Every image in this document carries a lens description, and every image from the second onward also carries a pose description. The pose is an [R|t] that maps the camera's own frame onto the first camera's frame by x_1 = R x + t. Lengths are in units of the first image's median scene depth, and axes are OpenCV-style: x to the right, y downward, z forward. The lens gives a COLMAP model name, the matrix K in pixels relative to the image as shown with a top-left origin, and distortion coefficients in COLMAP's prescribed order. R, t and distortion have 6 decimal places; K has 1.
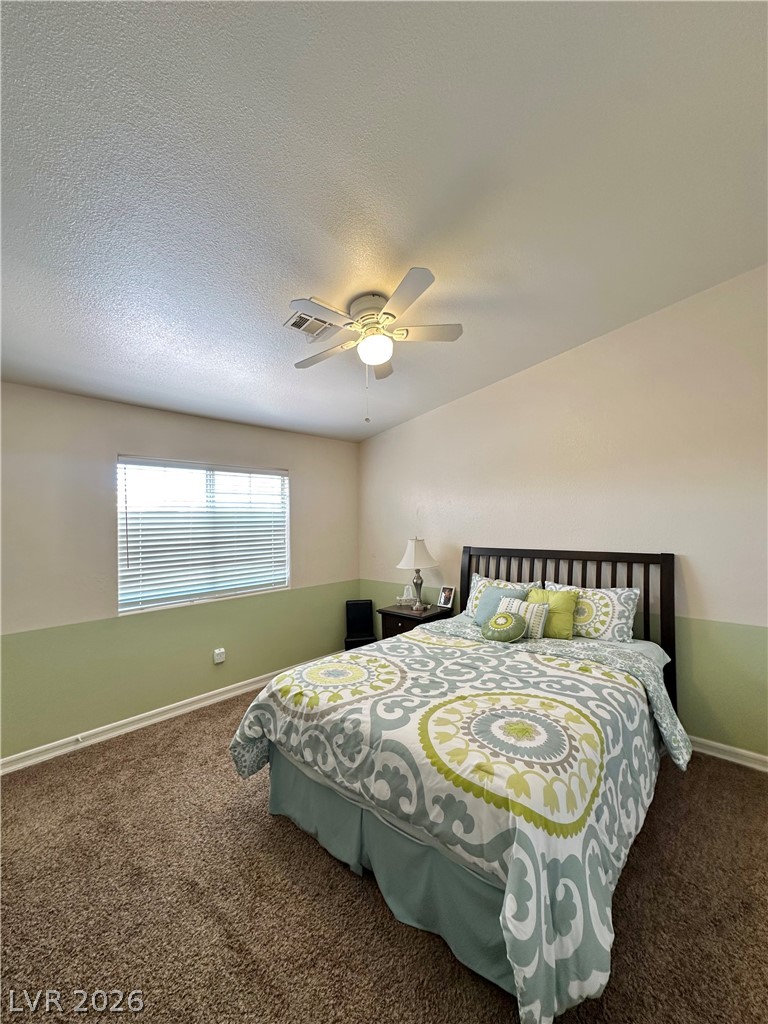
lens RADIAL K [[411.2, 0, 381.2], [0, 411.2, 516.3], [0, 0, 1]] dist [-0.006873, 0.001313]
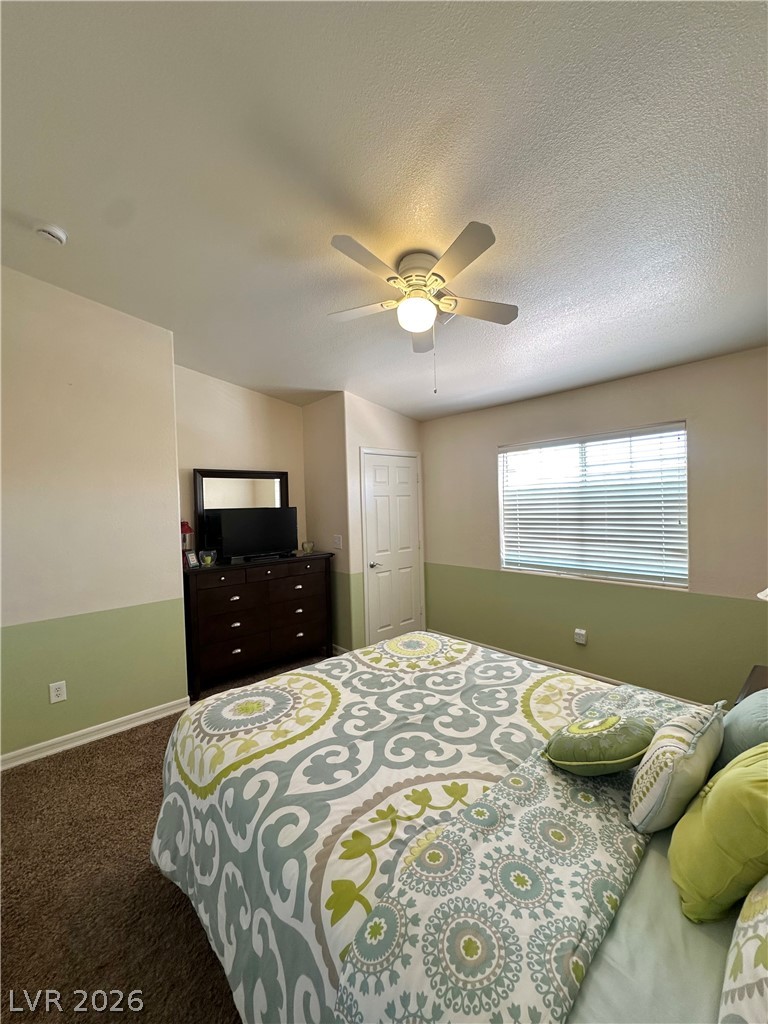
lens RADIAL K [[411.2, 0, 387.2], [0, 411.2, 512.7], [0, 0, 1]] dist [-0.006873, 0.001313]
pose [[-0.082624, 0.039202, -0.995809, 0.972894], [0.041366, 0.998500, 0.035875, -0.005419], [0.995722, -0.038228, -0.084122, 1.056919]]
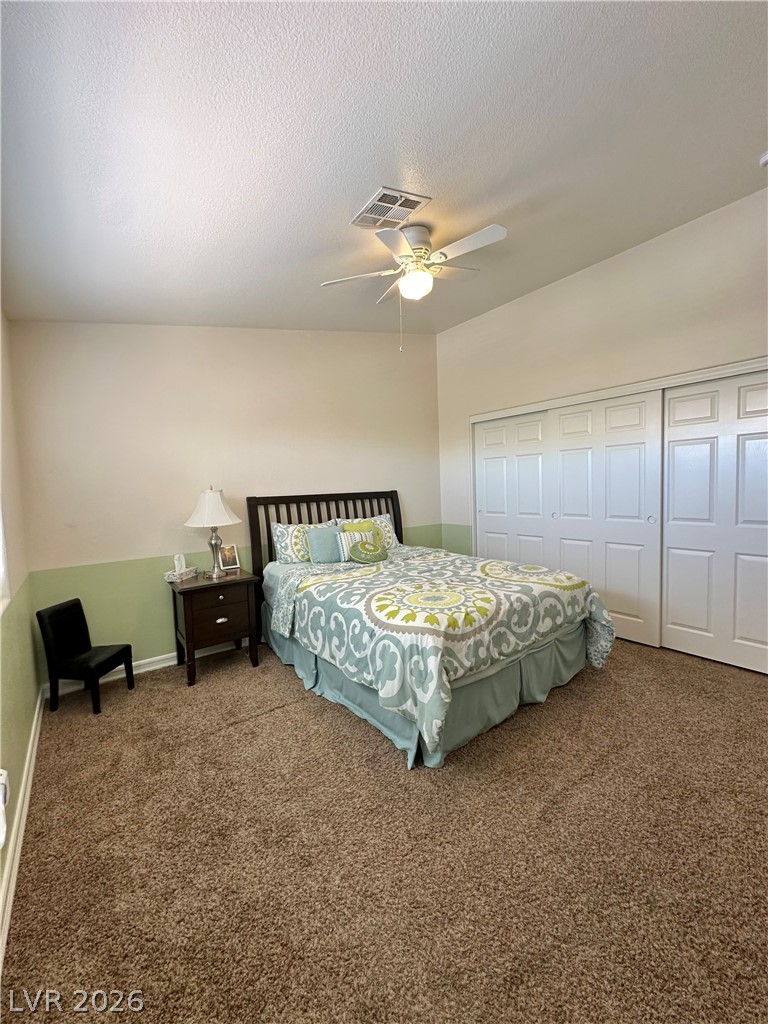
lens RADIAL K [[411.2, 0, 380.4], [0, 411.2, 510.8], [0, 0, 1]] dist [-0.006873, 0.001313]
pose [[0.182309, -0.054114, 0.981751, -1.153467], [0.019305, 0.998489, 0.051452, 0.110111], [-0.983052, 0.009572, 0.183078, 0.959236]]
